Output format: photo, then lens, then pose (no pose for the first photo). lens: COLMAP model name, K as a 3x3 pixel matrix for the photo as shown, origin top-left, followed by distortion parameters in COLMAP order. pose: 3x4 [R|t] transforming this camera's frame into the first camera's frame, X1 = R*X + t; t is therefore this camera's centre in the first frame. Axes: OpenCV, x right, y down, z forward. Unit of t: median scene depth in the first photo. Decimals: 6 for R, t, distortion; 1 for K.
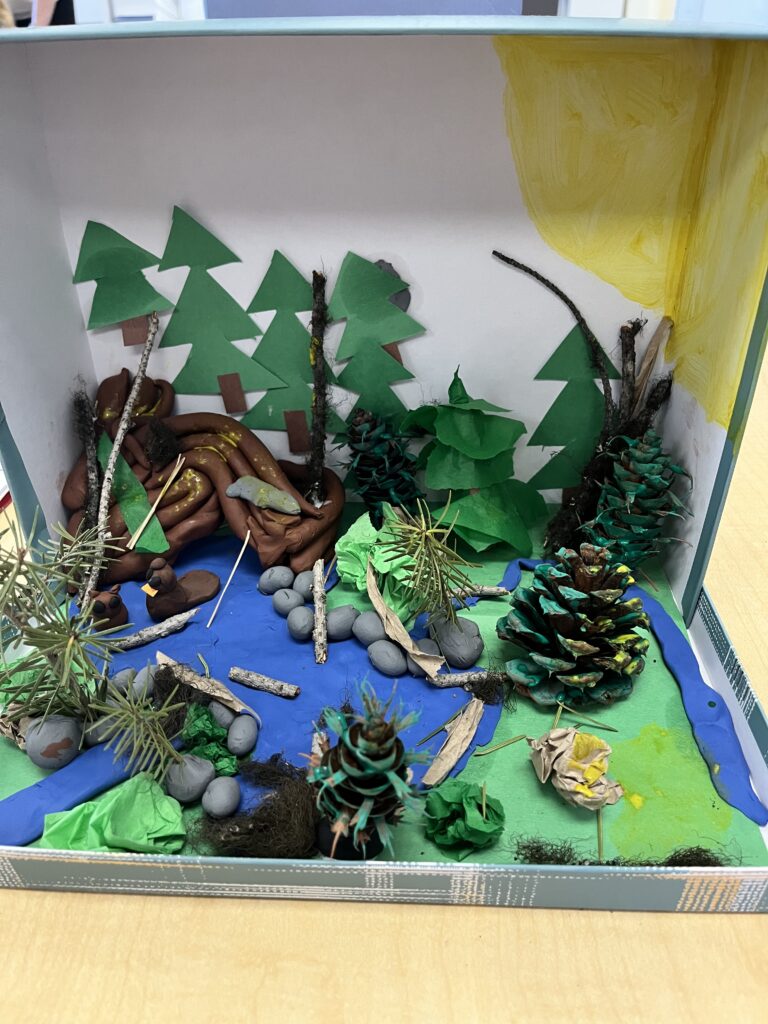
lens RADIAL K [[786.1, 0, 386.6], [0, 786.1, 512.8], [0, 0, 1]] dist [0.028328, 0.001926]
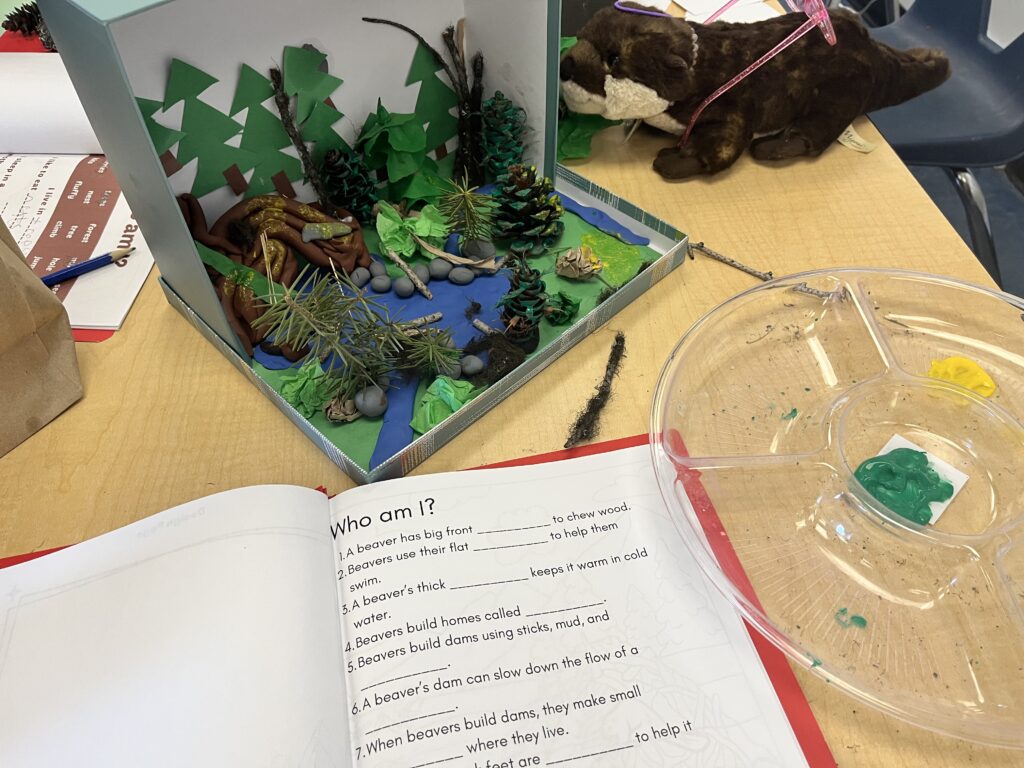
lens RADIAL K [[786.1, 0, 511.8], [0, 786.1, 383.5], [0, 0, 1]] dist [0.028328, 0.001926]
pose [[0.676111, -0.552655, 0.487285, -0.781671], [0.398701, 0.830583, 0.388806, -0.216434], [-0.619606, -0.068595, 0.781910, -0.387989]]
